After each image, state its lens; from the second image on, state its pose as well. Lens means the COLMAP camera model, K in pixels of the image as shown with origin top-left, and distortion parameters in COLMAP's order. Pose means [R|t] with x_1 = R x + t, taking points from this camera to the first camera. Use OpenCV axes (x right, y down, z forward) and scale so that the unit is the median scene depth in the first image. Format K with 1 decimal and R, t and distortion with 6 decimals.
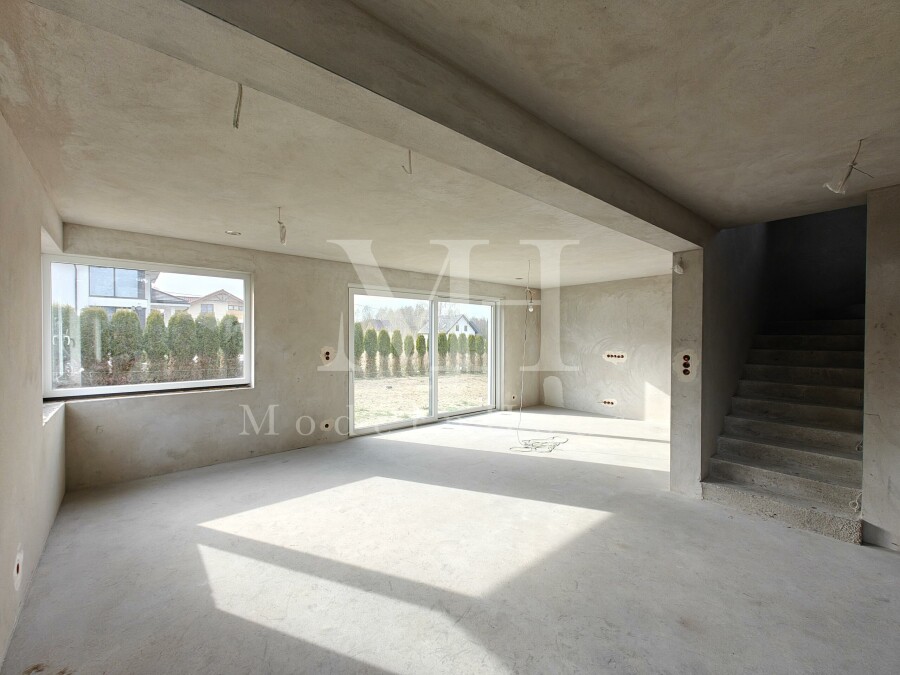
lens RADIAL K [[375.7, 0, 451.1], [0, 375.7, 338.4], [0, 0, 1]] dist [0.001828, -0.000753]
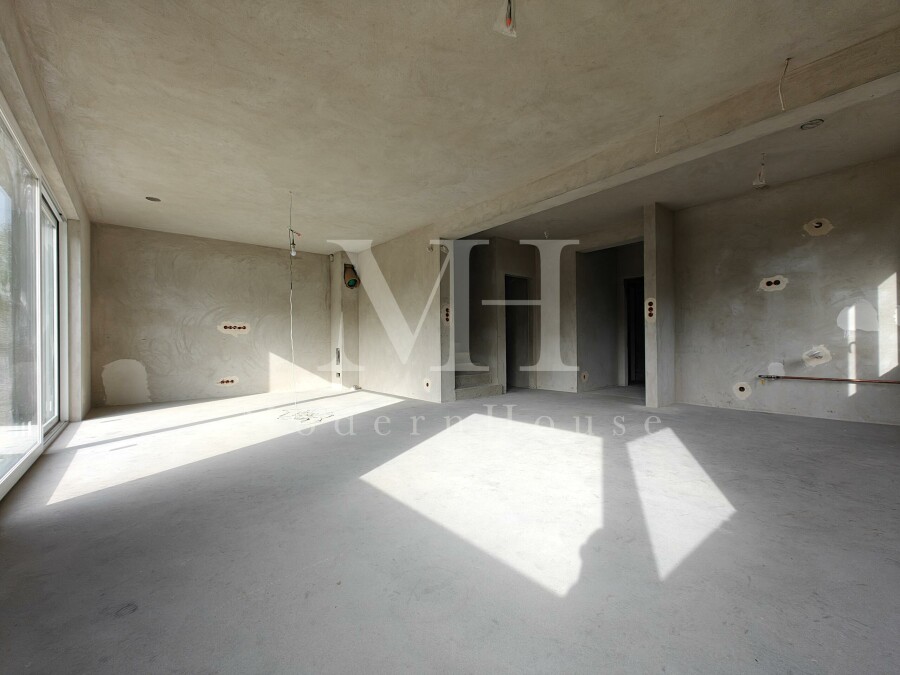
lens RADIAL K [[375.7, 0, 450.7], [0, 375.7, 340.6], [0, 0, 1]] dist [0.001828, -0.000753]
pose [[0.027107, 0.001099, 0.999632, -0.458589], [0.013751, 0.999904, -0.001472, 0.091096], [-0.999538, 0.013786, 0.027090, 0.491999]]
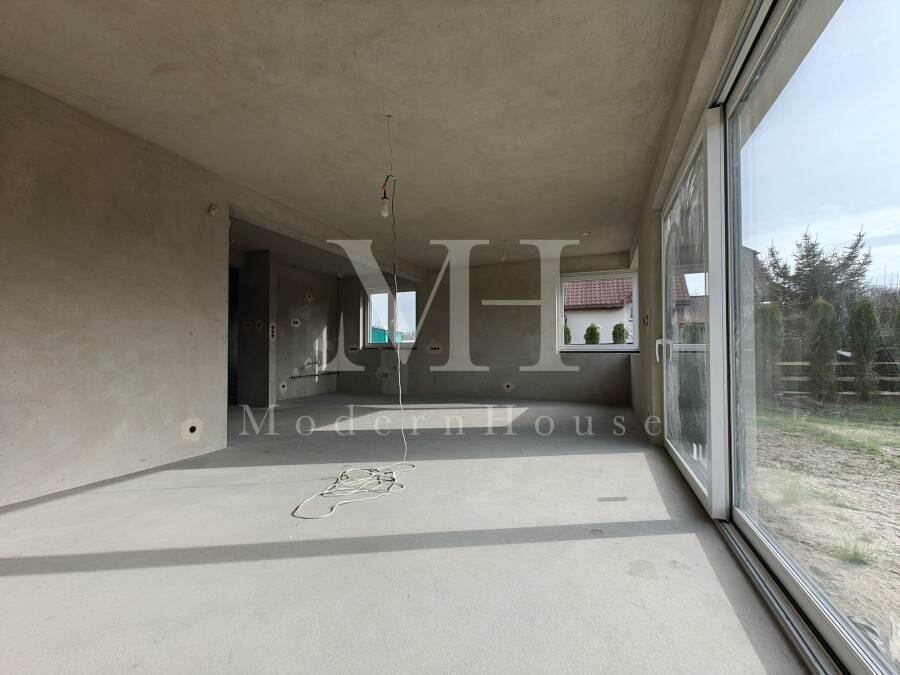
lens RADIAL K [[375.7, 0, 451.0], [0, 375.7, 343.7], [0, 0, 1]] dist [0.001828, -0.000753]
pose [[-0.892291, -0.010215, -0.451345, 0.209351], [-0.001452, 0.999804, -0.019757, 0.084593], [0.451459, -0.016974, -0.892131, 1.086974]]
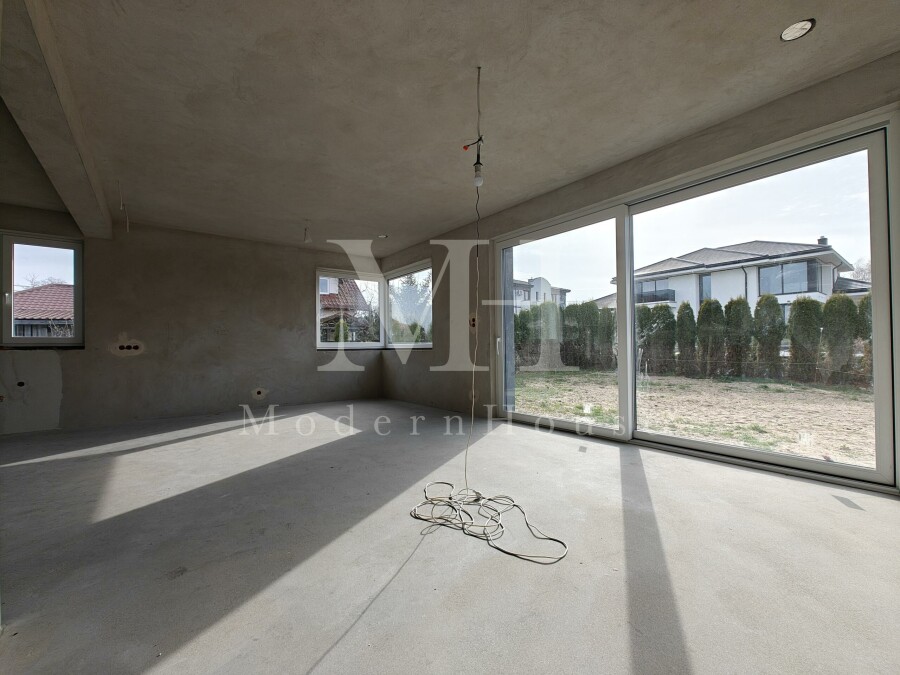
lens RADIAL K [[375.7, 0, 455.8], [0, 375.7, 338.2], [0, 0, 1]] dist [0.001828, -0.000753]
pose [[-0.030396, -0.015382, -0.999420, 0.447249], [0.003225, 0.999875, -0.015487, 0.072027], [0.999533, -0.003694, -0.030342, 0.697997]]
